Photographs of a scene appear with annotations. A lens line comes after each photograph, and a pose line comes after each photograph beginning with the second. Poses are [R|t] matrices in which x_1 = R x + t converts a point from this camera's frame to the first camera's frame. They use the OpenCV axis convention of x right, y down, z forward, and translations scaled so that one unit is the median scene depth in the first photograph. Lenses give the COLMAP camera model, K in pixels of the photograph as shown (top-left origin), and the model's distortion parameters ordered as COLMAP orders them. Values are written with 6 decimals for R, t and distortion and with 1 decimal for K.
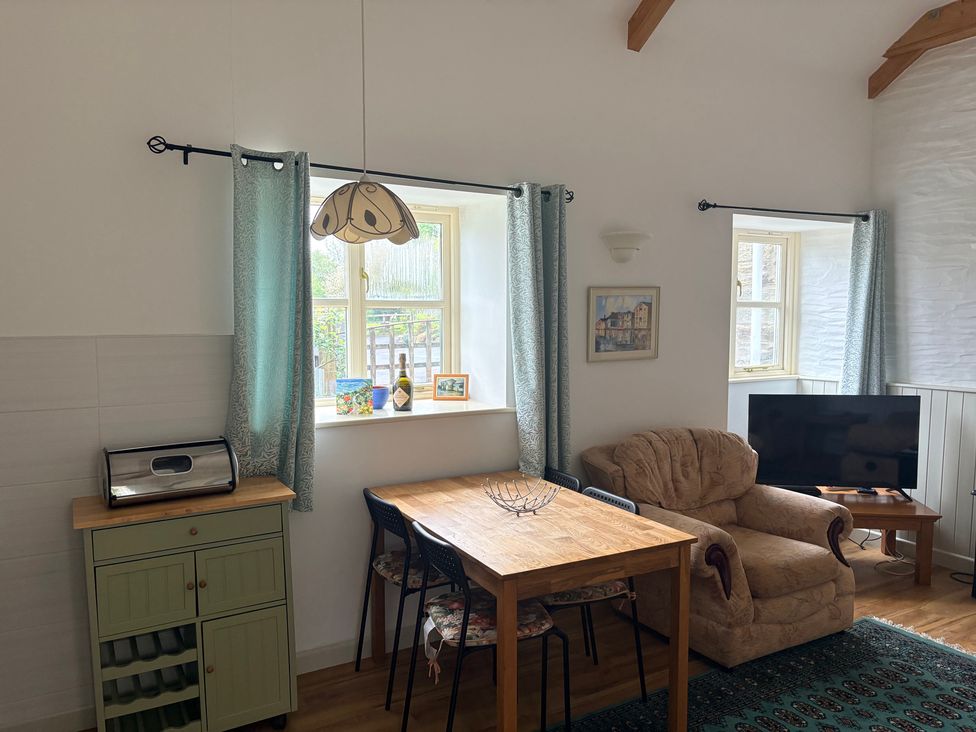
lens RADIAL K [[740.0, 0, 484.4], [0, 740.0, 363.7], [0, 0, 1]] dist [0.070491, -0.090001]
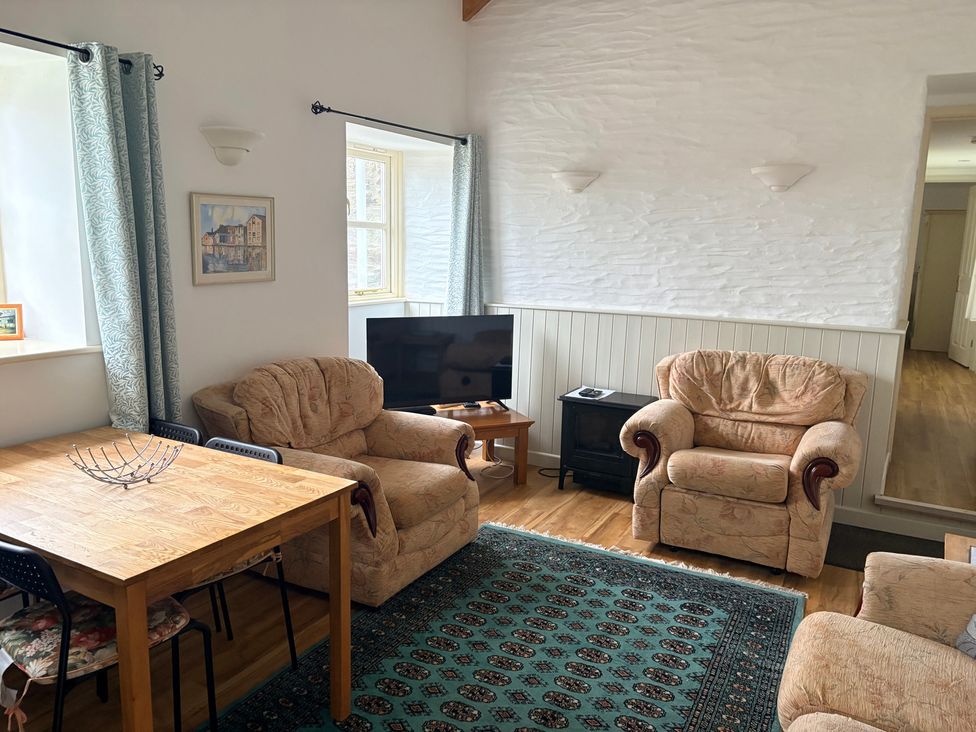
lens RADIAL K [[740.0, 0, 484.4], [0, 740.0, 363.7], [0, 0, 1]] dist [0.070491, -0.090001]
pose [[0.847878, -0.066465, 0.526009, -0.028864], [0.013571, 0.994507, 0.103787, 0.002431], [-0.530018, -0.080860, 0.844123, 0.127556]]
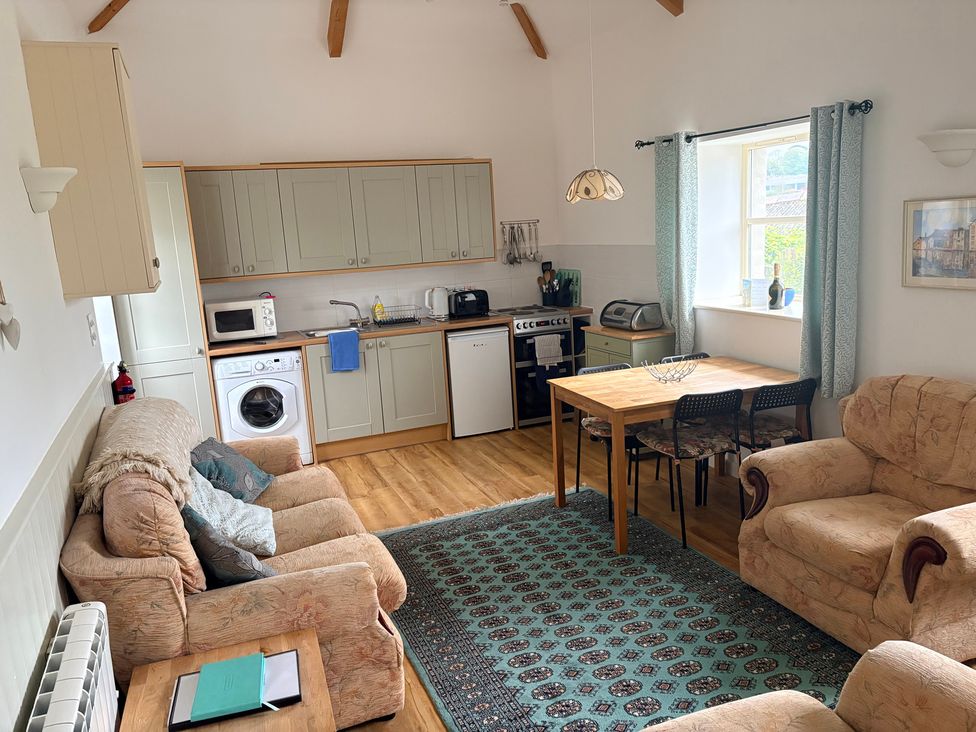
lens RADIAL K [[740.0, 0, 484.4], [0, 740.0, 363.7], [0, 0, 1]] dist [0.070491, -0.090001]
pose [[-0.130755, 0.193456, -0.972357, 1.120831], [-0.022493, 0.979946, 0.197990, -0.079676], [0.991159, 0.047760, -0.123782, 0.629053]]
